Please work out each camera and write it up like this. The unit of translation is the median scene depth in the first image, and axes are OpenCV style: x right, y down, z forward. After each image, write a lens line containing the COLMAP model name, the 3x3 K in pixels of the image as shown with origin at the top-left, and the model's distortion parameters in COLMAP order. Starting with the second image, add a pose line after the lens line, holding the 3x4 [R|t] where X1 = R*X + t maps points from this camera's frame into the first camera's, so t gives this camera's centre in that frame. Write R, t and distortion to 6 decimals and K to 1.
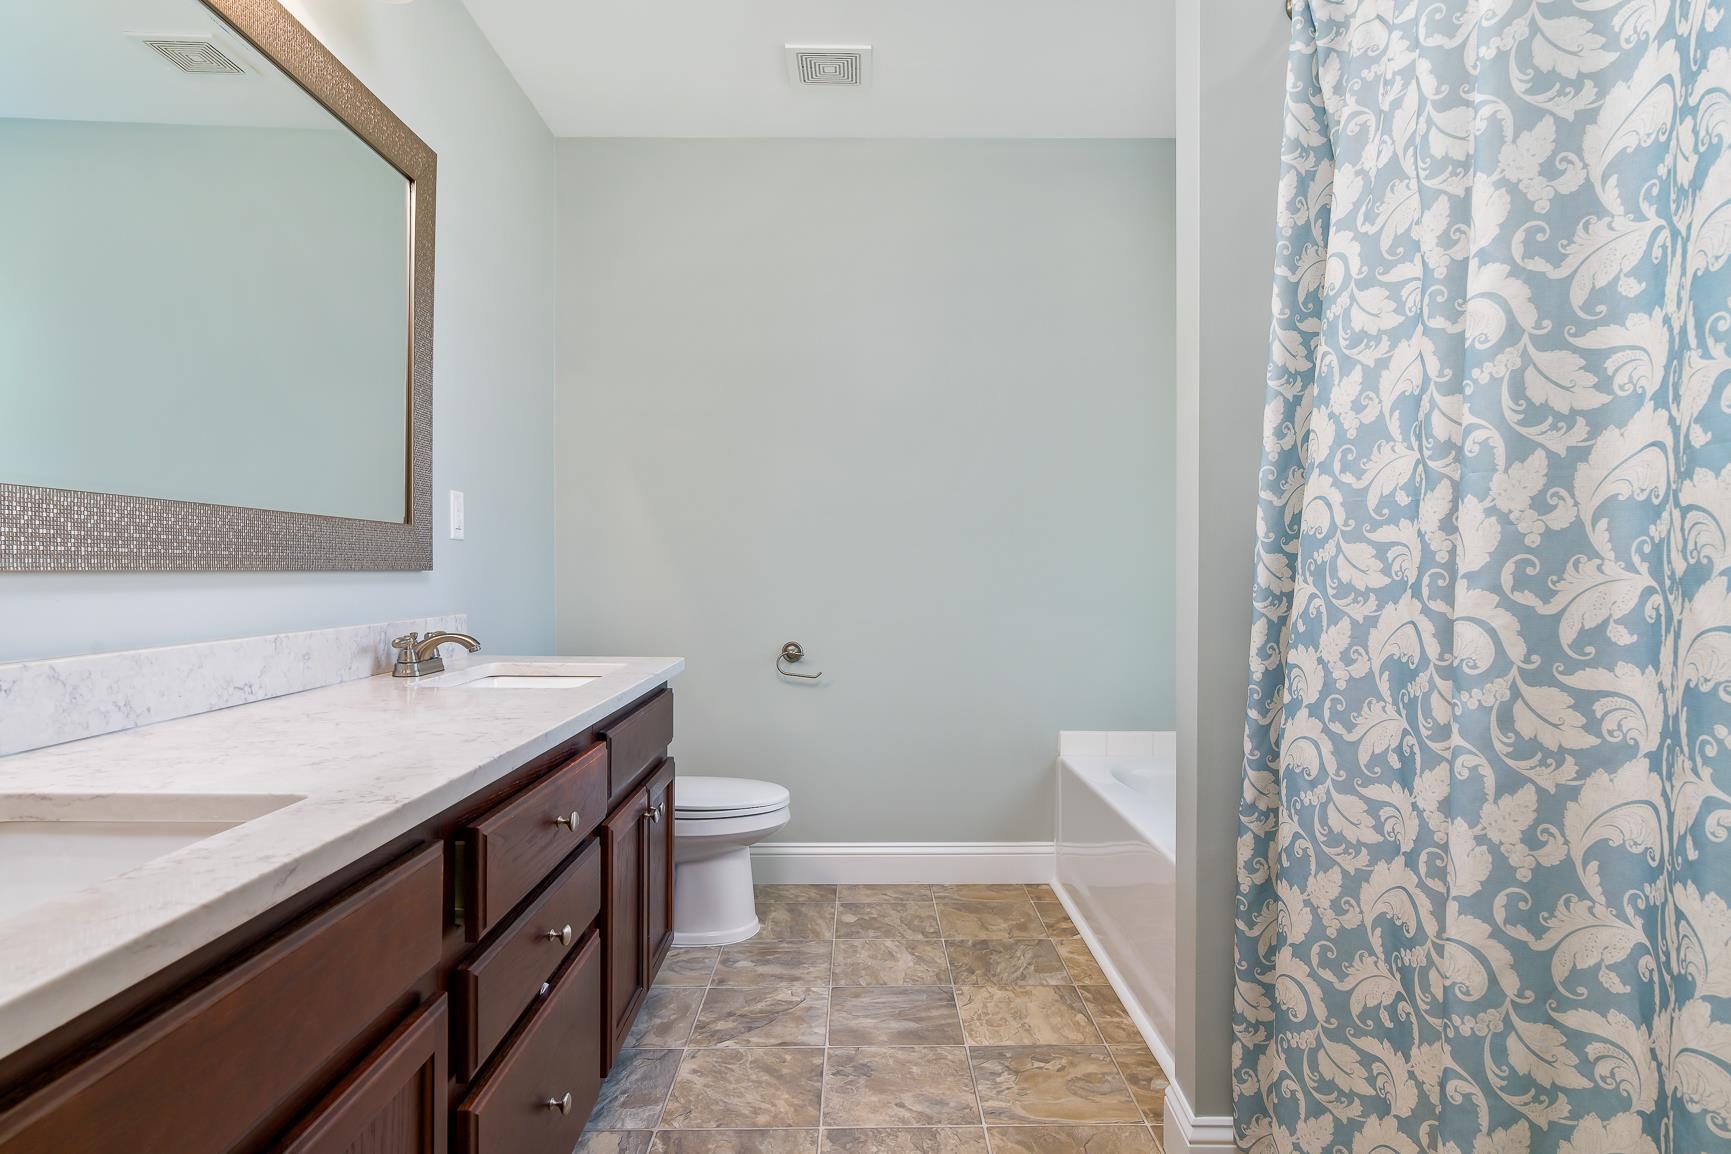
lens RADIAL K [[960.7, 0, 876.2], [0, 960.7, 577.6], [0, 0, 1]] dist [-0.032237, 0.000766]
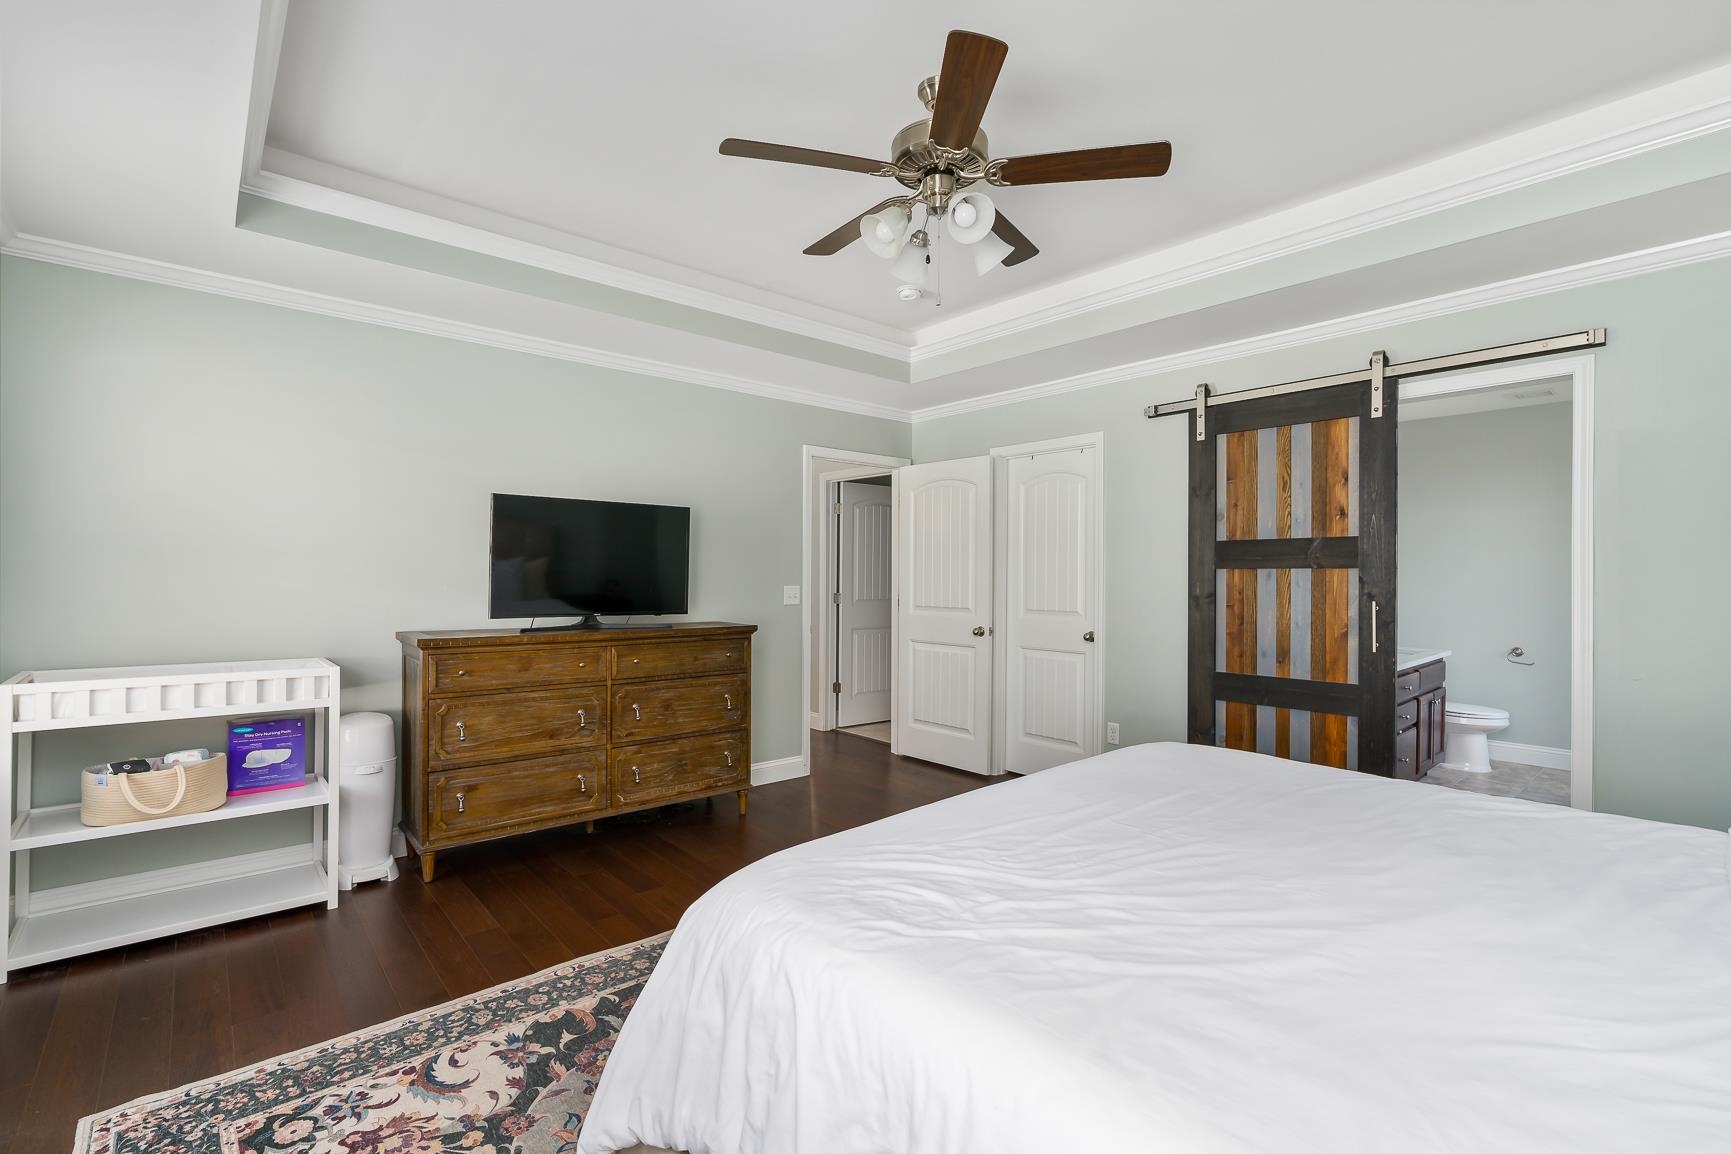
lens RADIAL K [[783.9, 0, 873.4], [0, 783.9, 573.5], [0, 0, 1]] dist [-0.016490, 0.006383]
pose [[0.653324, -0.001163, -0.757077, 0.463178], [-0.002036, 0.999993, -0.003293, -0.138188], [0.757076, 0.003693, 0.653317, -1.929227]]
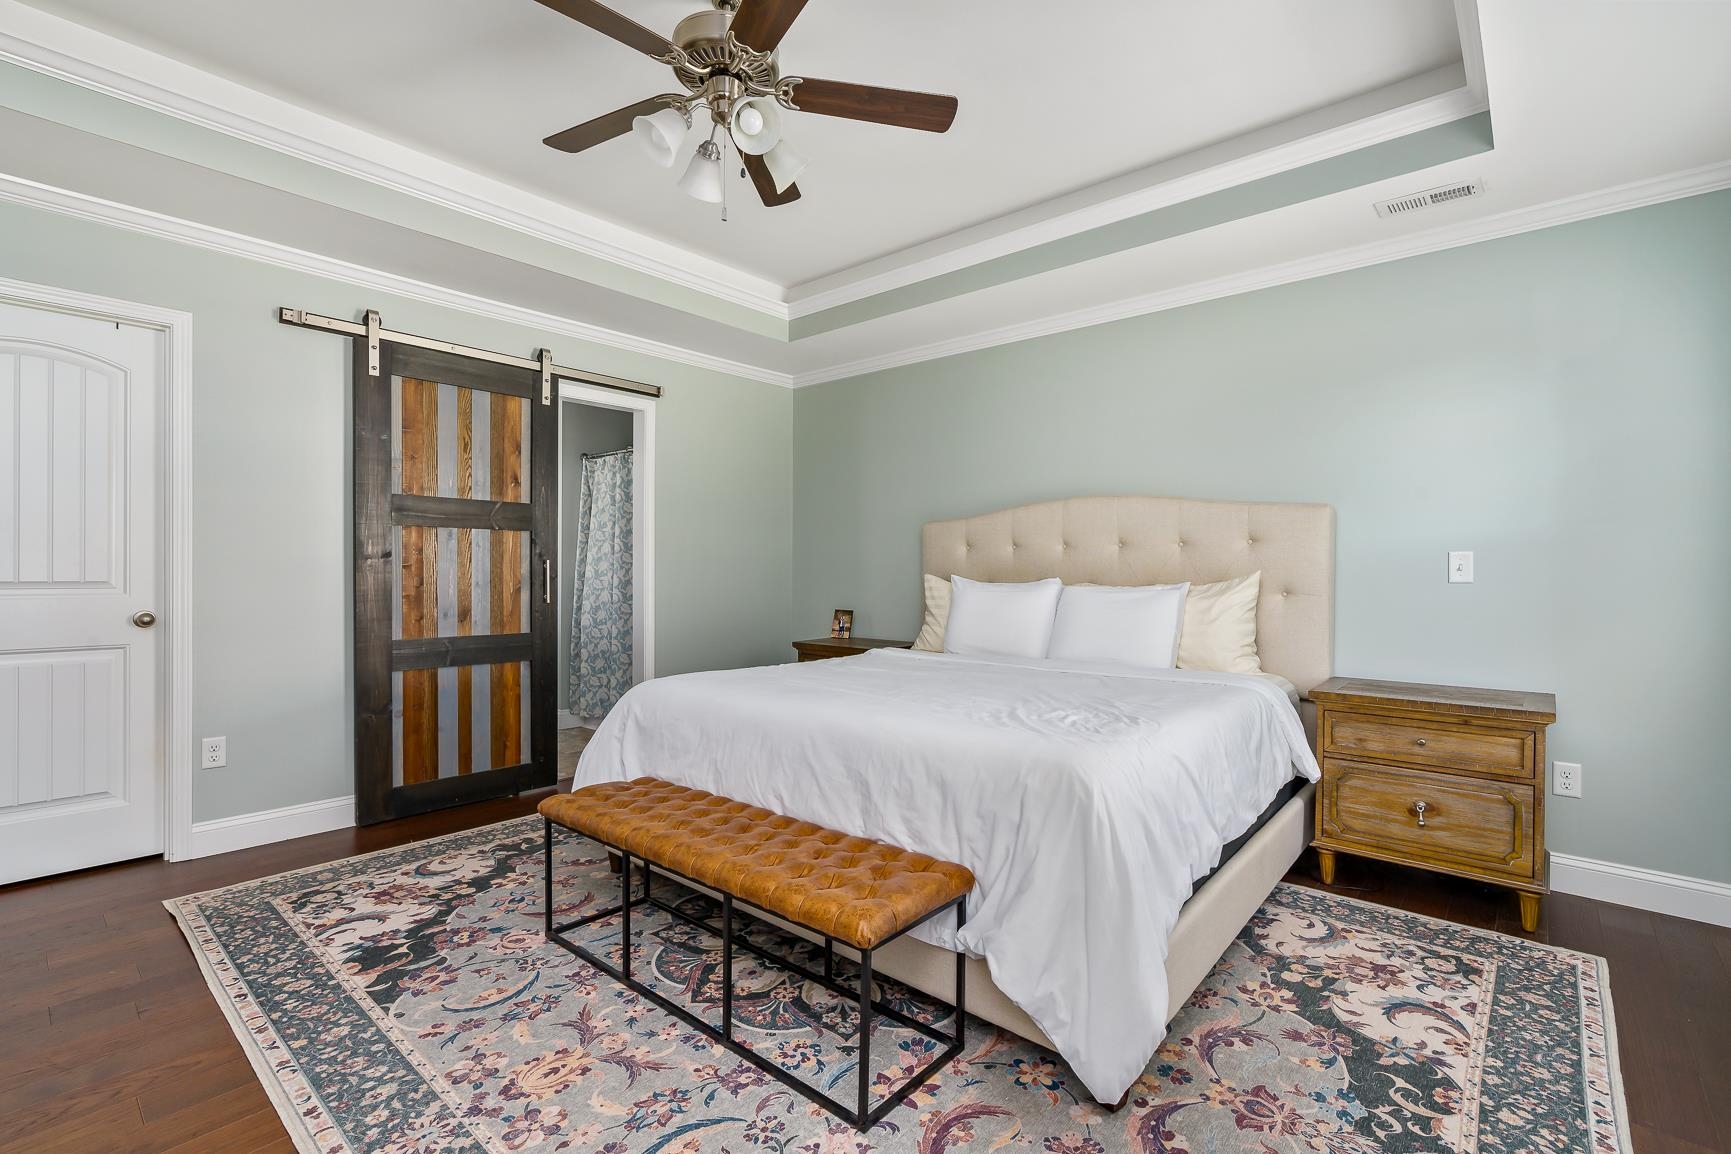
lens RADIAL K [[783.9, 0, 881.1], [0, 783.9, 579.5], [0, 0, 1]] dist [-0.016490, 0.006383]
pose [[0.666439, -0.005167, 0.745542, -1.085798], [-0.002132, 0.999959, 0.008836, -0.051753], [-0.745556, -0.007478, 0.666401, -1.983948]]
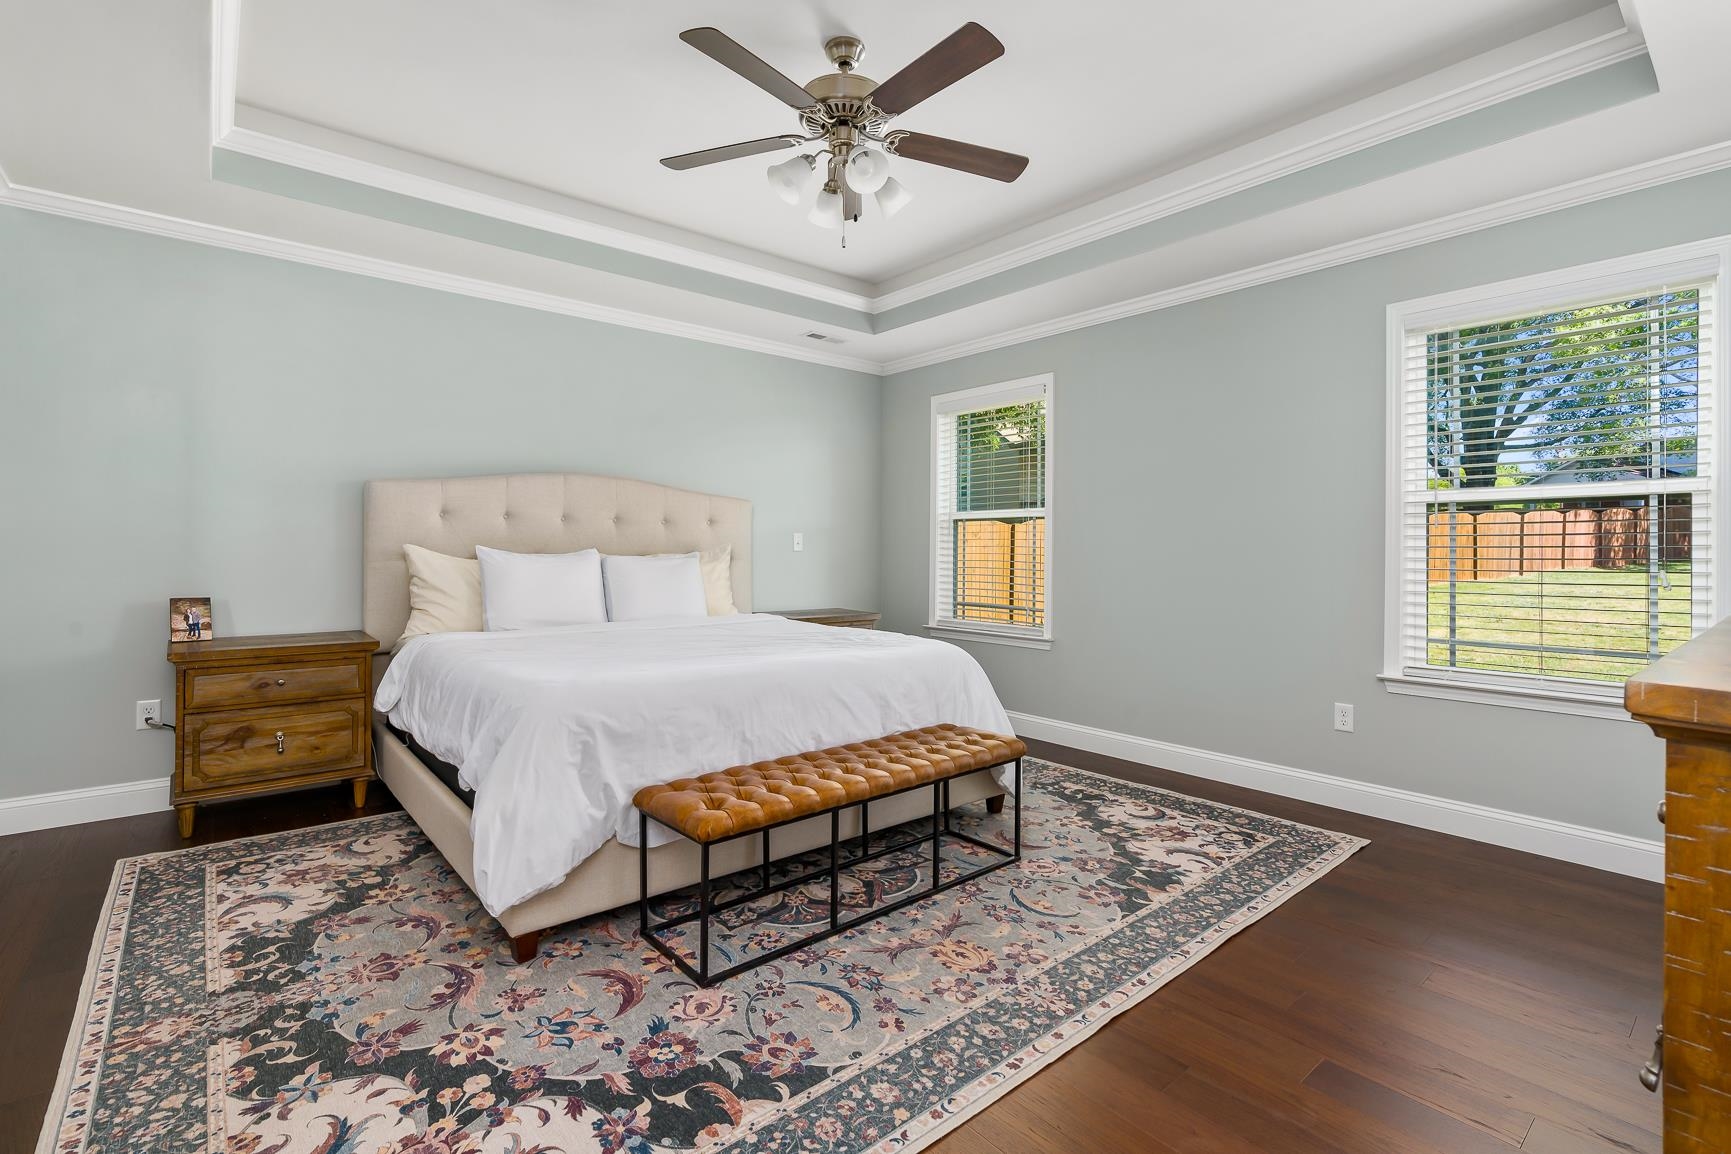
lens RADIAL K [[783.9, 0, 871.6], [0, 783.9, 558.0], [0, 0, 1]] dist [-0.016490, 0.006383]
pose [[-0.636021, -0.022236, 0.771352, -1.452149], [-0.013462, 0.999752, 0.017720, -0.063316], [-0.771555, 0.000886, -0.636163, -0.249841]]
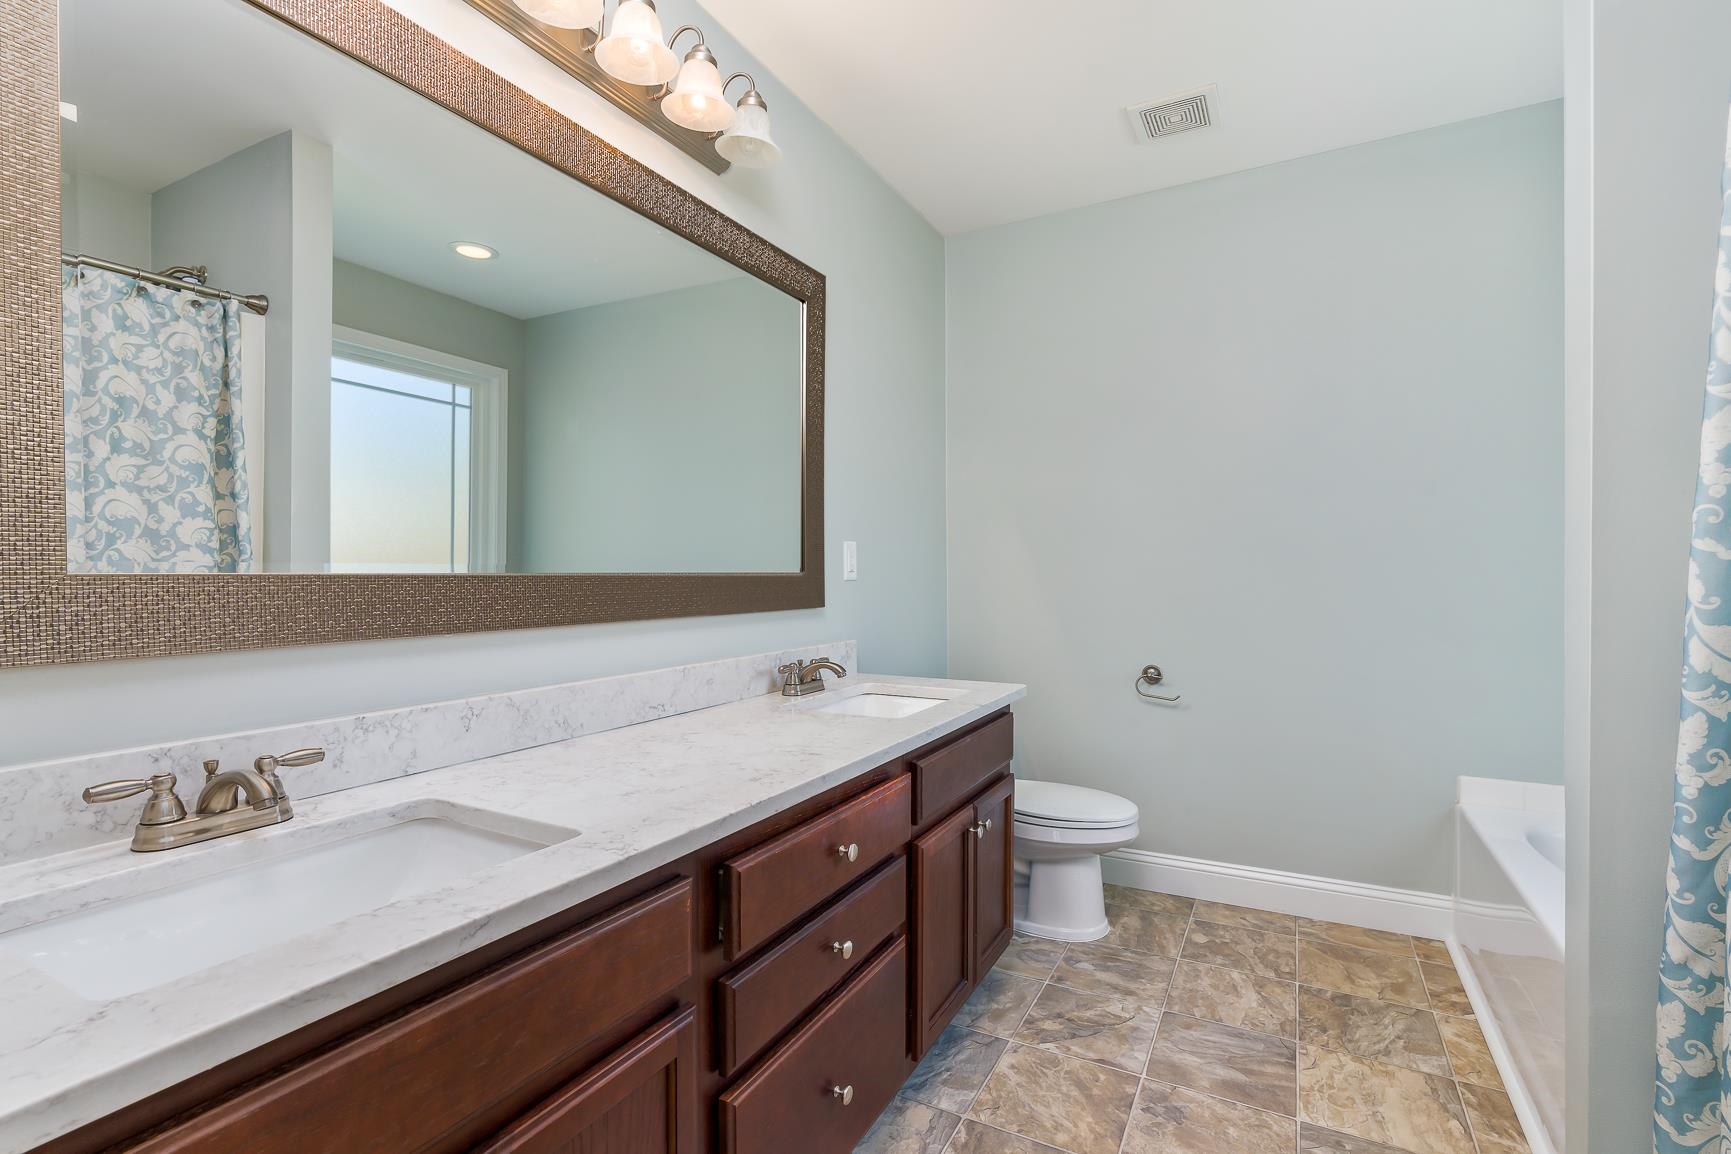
lens RADIAL K [[783.9, 0, 867.9], [0, 783.9, 588.4], [0, 0, 1]] dist [-0.016490, 0.006383]
pose [[0.869426, -0.000560, -0.494063, 0.114884], [0.005898, 0.999940, 0.009245, -0.048256], [0.494028, -0.010951, 0.869377, 0.139395]]
